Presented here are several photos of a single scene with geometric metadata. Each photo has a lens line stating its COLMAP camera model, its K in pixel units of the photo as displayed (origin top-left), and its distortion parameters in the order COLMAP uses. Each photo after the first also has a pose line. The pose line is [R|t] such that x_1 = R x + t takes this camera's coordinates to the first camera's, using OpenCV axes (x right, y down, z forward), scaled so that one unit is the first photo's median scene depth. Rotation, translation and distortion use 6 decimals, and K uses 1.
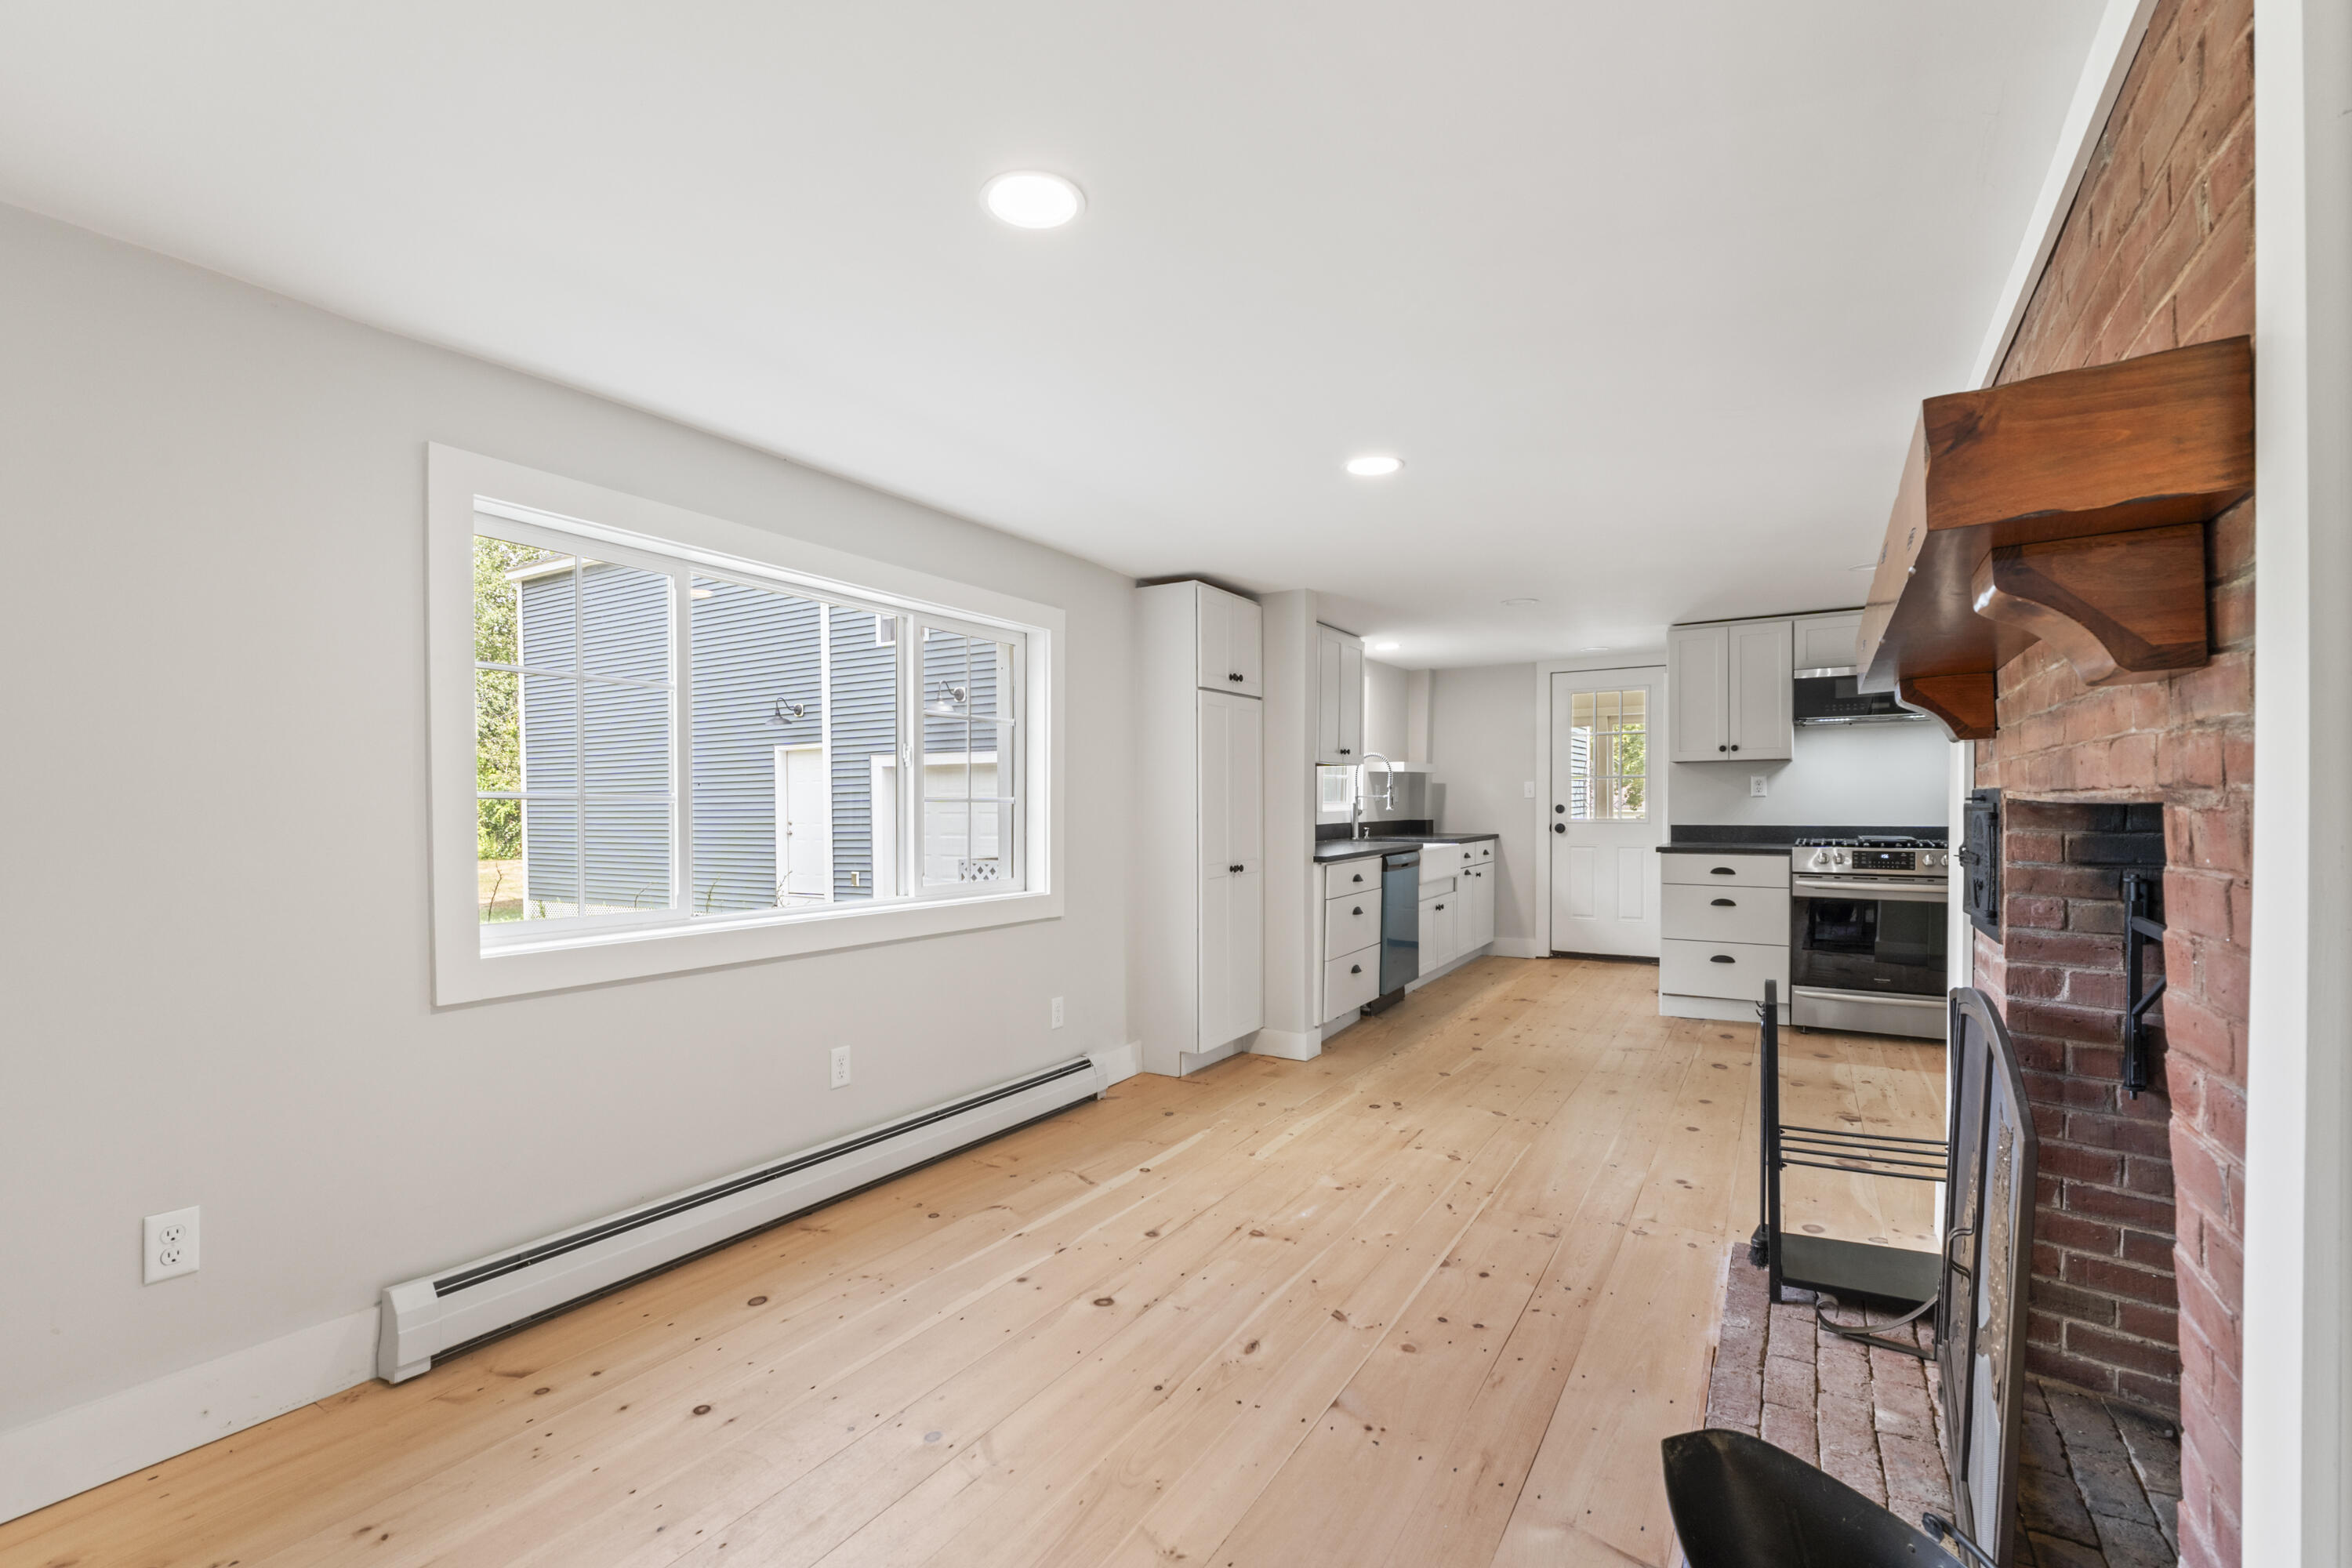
lens RADIAL K [[1026.6, 0, 1177.9], [0, 1026.6, 820.0], [0, 0, 1]] dist [-0.002685, 0.001173]
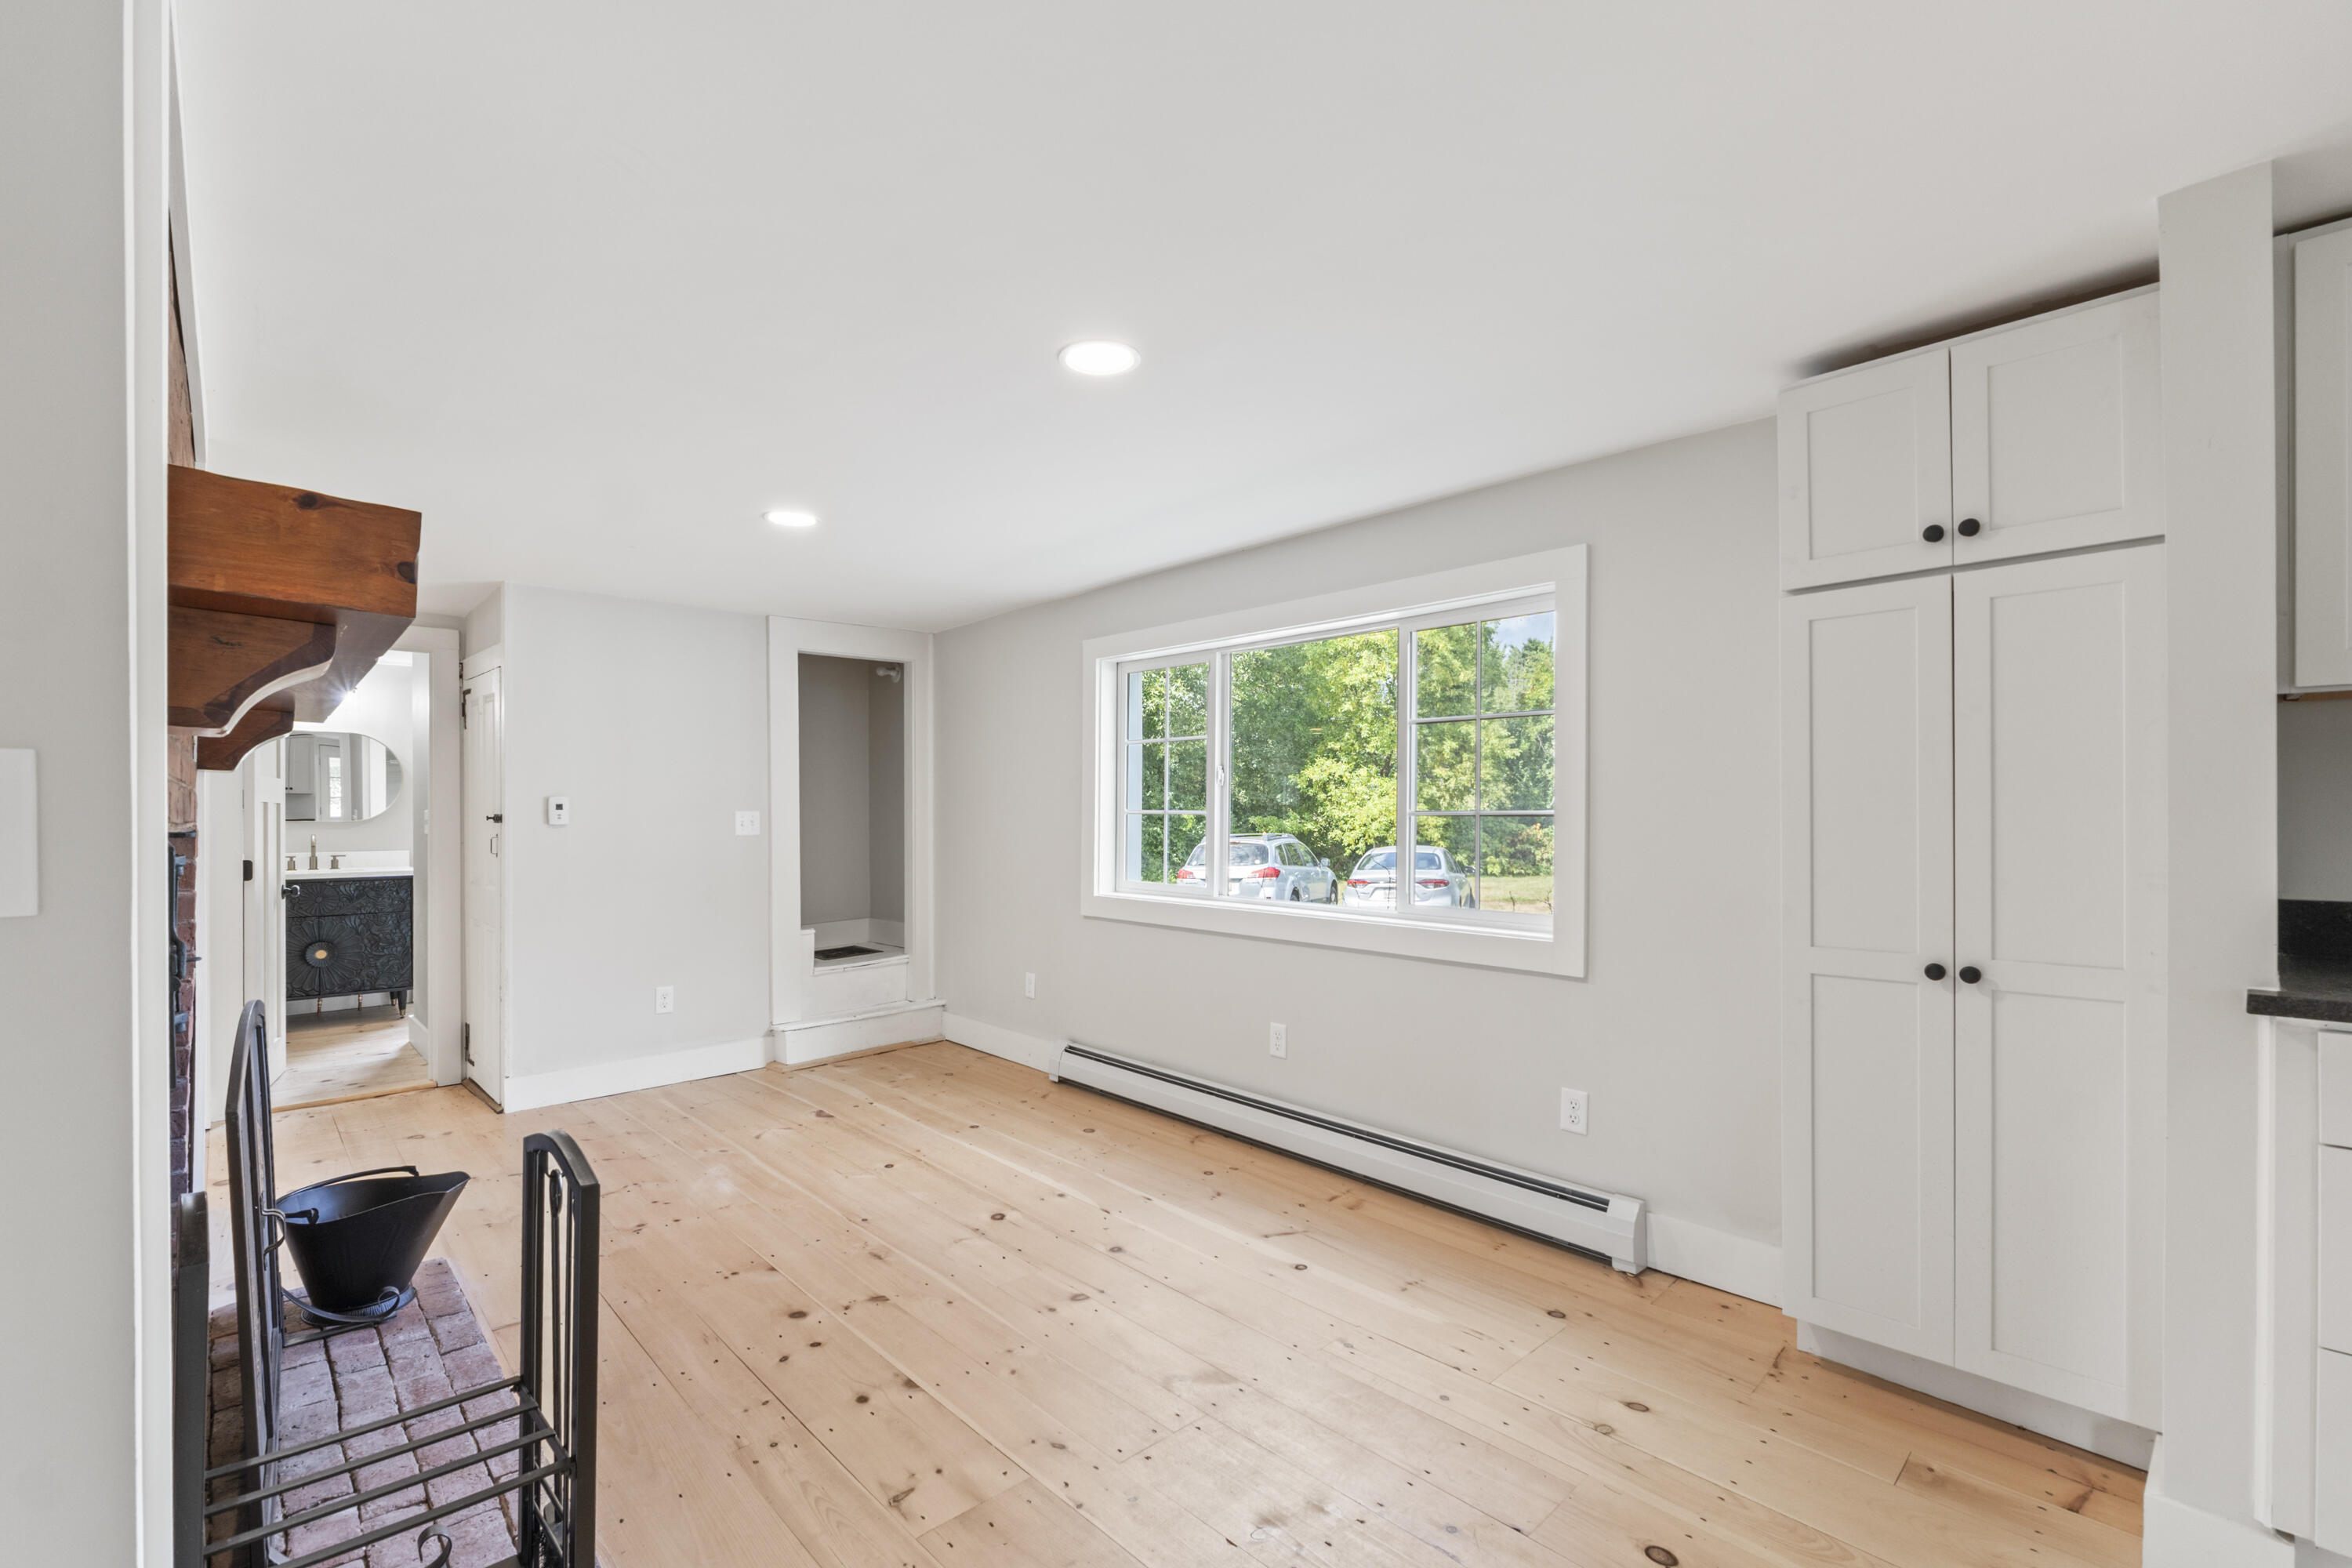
lens RADIAL K [[1026.6, 0, 1161.4], [0, 1026.6, 804.2], [0, 0, 1]] dist [-0.002685, 0.001173]
pose [[-0.273891, -0.004622, -0.961750, 0.689017], [-0.013373, 0.999910, -0.000997, -0.022004], [0.961668, 0.012589, -0.273928, 0.976075]]
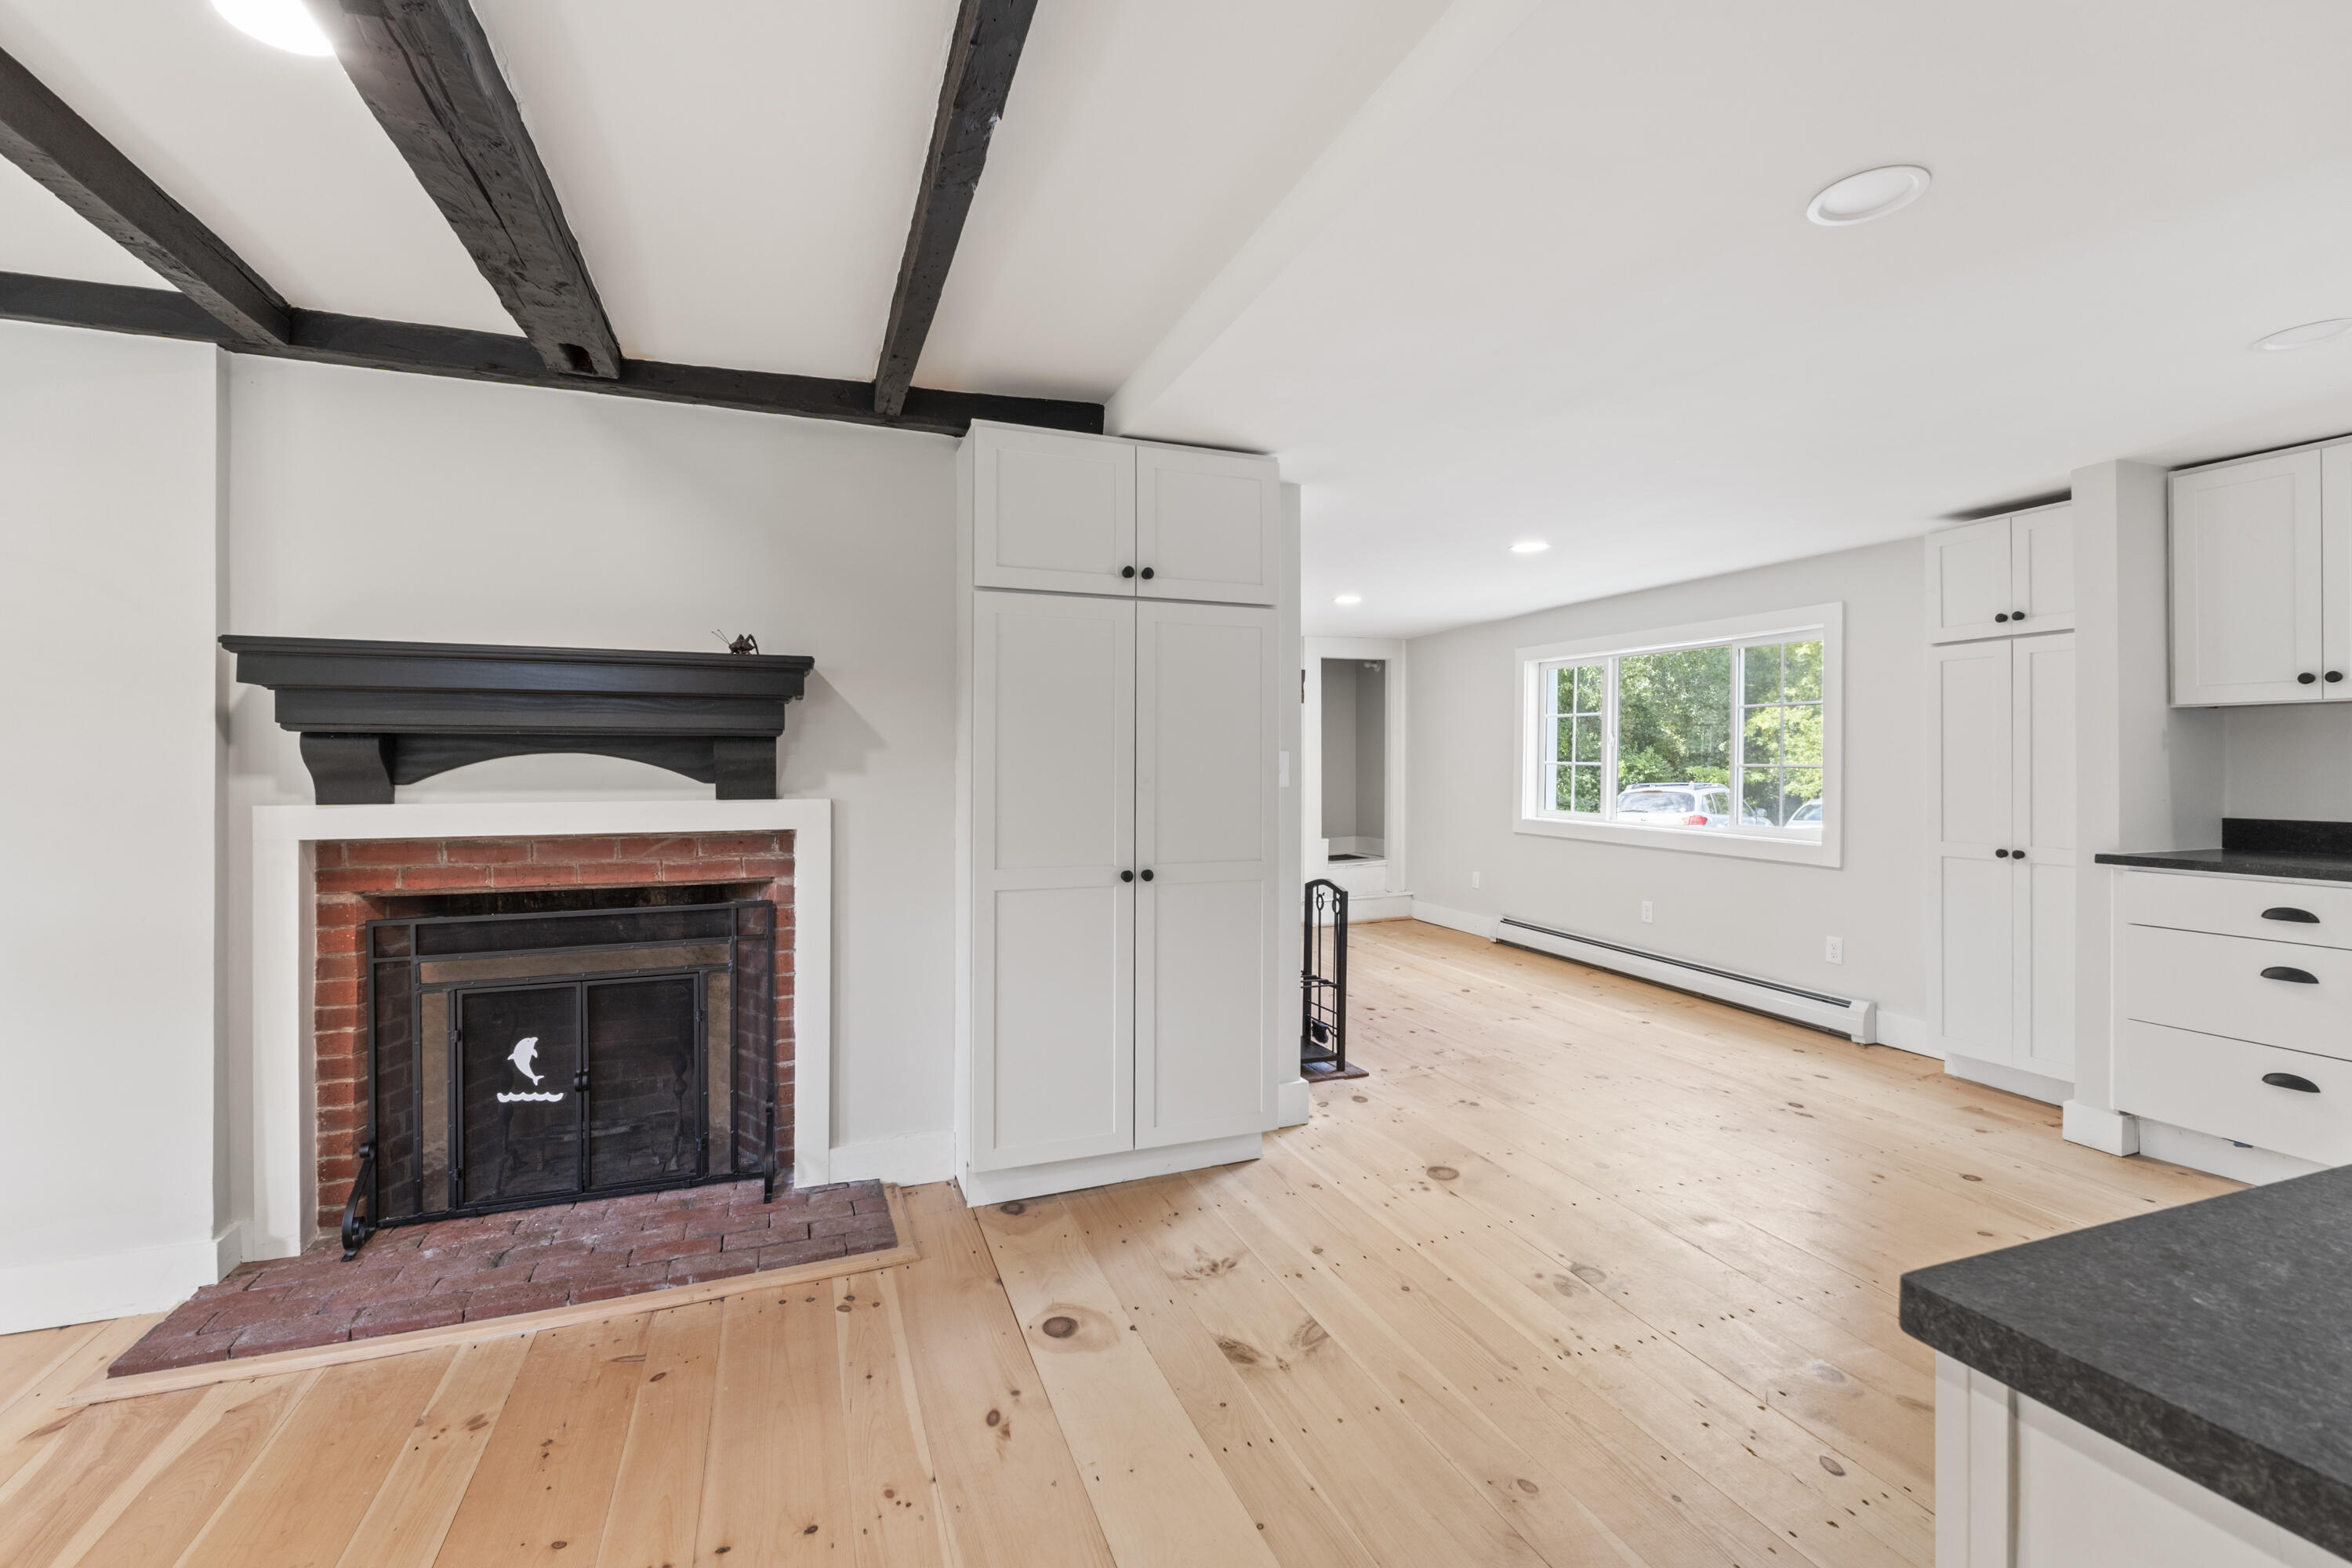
lens RADIAL K [[1026.6, 0, 1177.9], [0, 1026.6, 769.9], [0, 0, 1]] dist [-0.002685, 0.001173]
pose [[-0.615360, 0.008590, -0.788200, 1.325969], [-0.013649, 0.999675, 0.021551, -0.031726], [0.788128, 0.024020, -0.615042, 1.195165]]
